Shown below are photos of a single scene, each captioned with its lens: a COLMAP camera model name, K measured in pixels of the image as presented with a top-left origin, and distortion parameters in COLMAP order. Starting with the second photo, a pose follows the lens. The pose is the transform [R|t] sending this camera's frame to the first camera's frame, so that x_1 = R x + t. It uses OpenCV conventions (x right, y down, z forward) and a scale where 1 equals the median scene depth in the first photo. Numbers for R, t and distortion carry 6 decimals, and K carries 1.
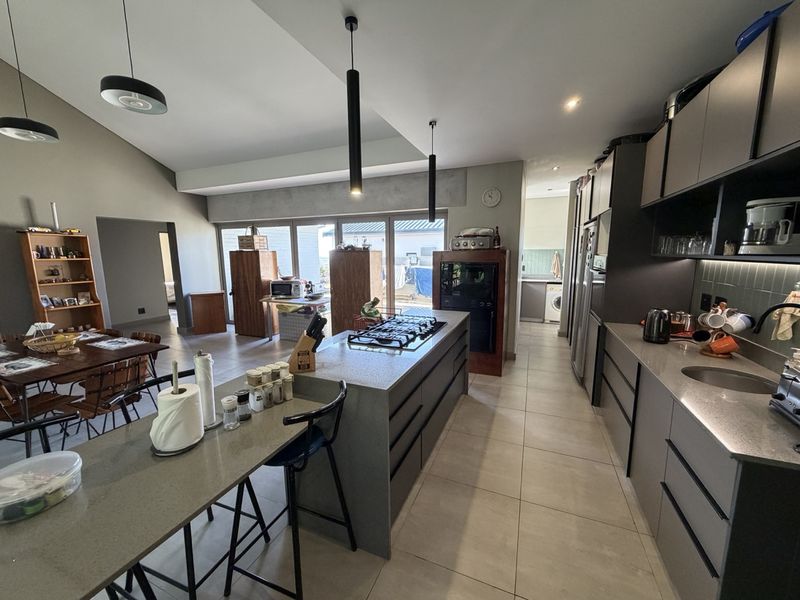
lens RADIAL K [[317.9, 0, 404.7], [0, 317.9, 301.9], [0, 0, 1]] dist [-0.004052, 0.000005]
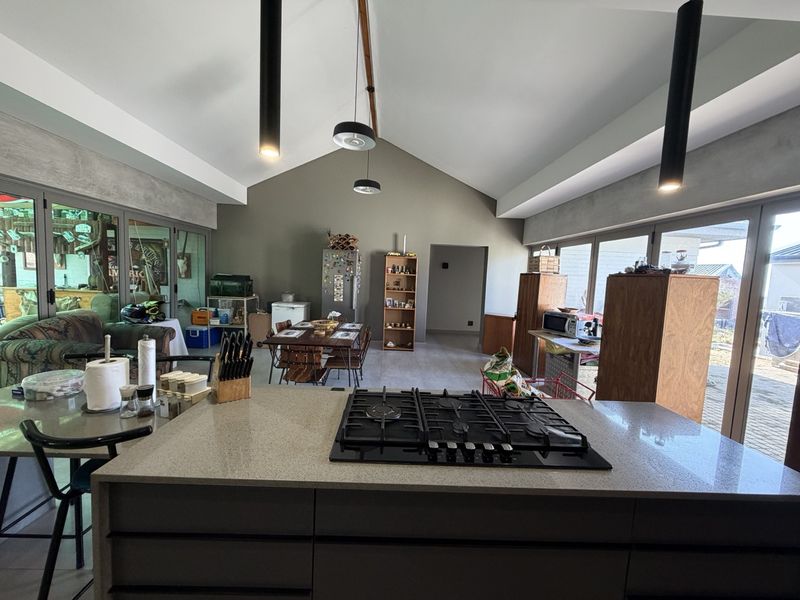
lens RADIAL K [[317.9, 0, 398.3], [0, 317.9, 300.0], [0, 0, 1]] dist [-0.004052, 0.000005]
pose [[0.396475, 0.096458, -0.912964, 0.167359], [-0.188891, 0.981758, 0.021697, -0.038888], [0.898403, 0.163848, 0.407463, 0.328097]]
